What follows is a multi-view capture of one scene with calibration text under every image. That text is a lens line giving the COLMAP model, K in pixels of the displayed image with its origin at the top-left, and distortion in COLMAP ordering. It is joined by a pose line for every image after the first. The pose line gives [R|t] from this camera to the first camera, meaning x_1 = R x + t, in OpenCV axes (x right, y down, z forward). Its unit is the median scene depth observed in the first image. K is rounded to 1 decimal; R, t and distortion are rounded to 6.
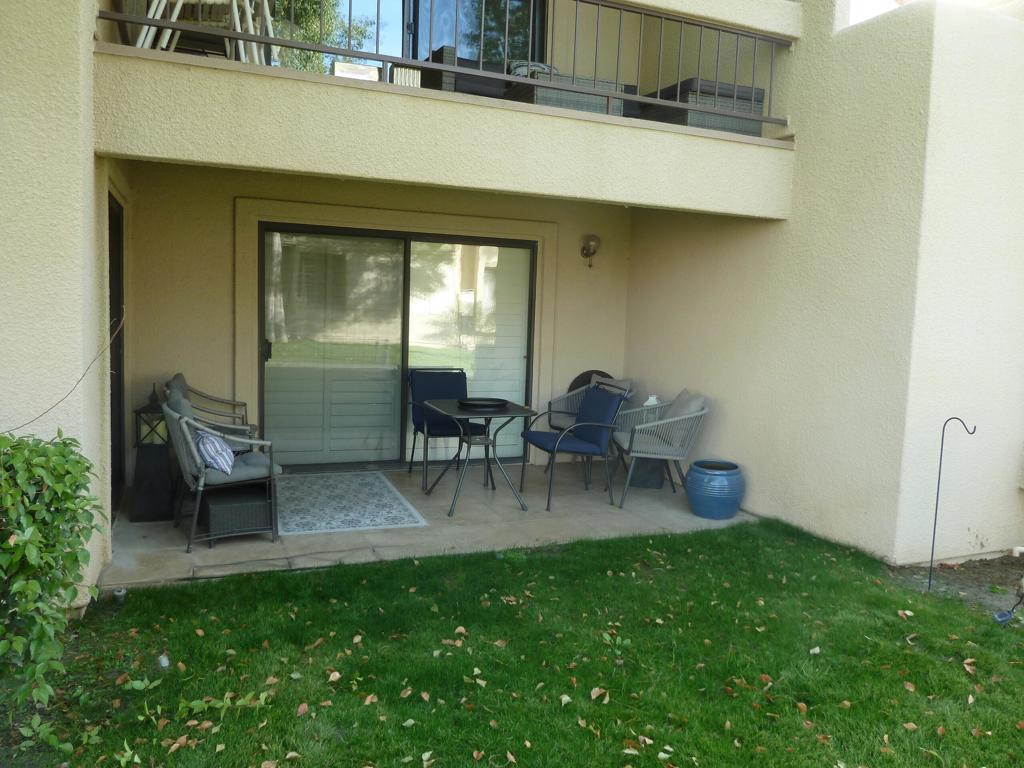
lens RADIAL K [[726.7, 0, 512.0], [0, 726.7, 384.0], [0, 0, 1]] dist [-0.039580, 0.000203]
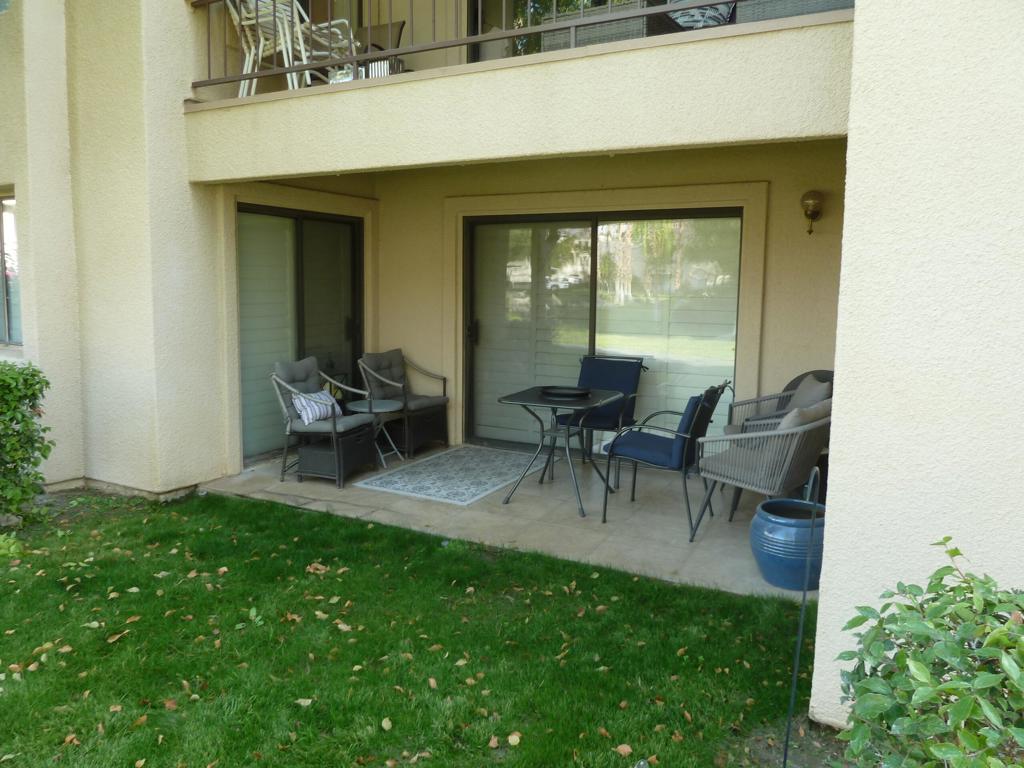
lens RADIAL K [[760.3, 0, 512.0], [0, 760.3, 384.0], [0, 0, 1]] dist [-0.032751, -0.000268]
pose [[0.643182, 0.073392, -0.762188, 0.790514], [-0.068019, 0.996937, 0.038598, -0.018834], [0.762686, 0.027017, 0.646204, 0.409370]]
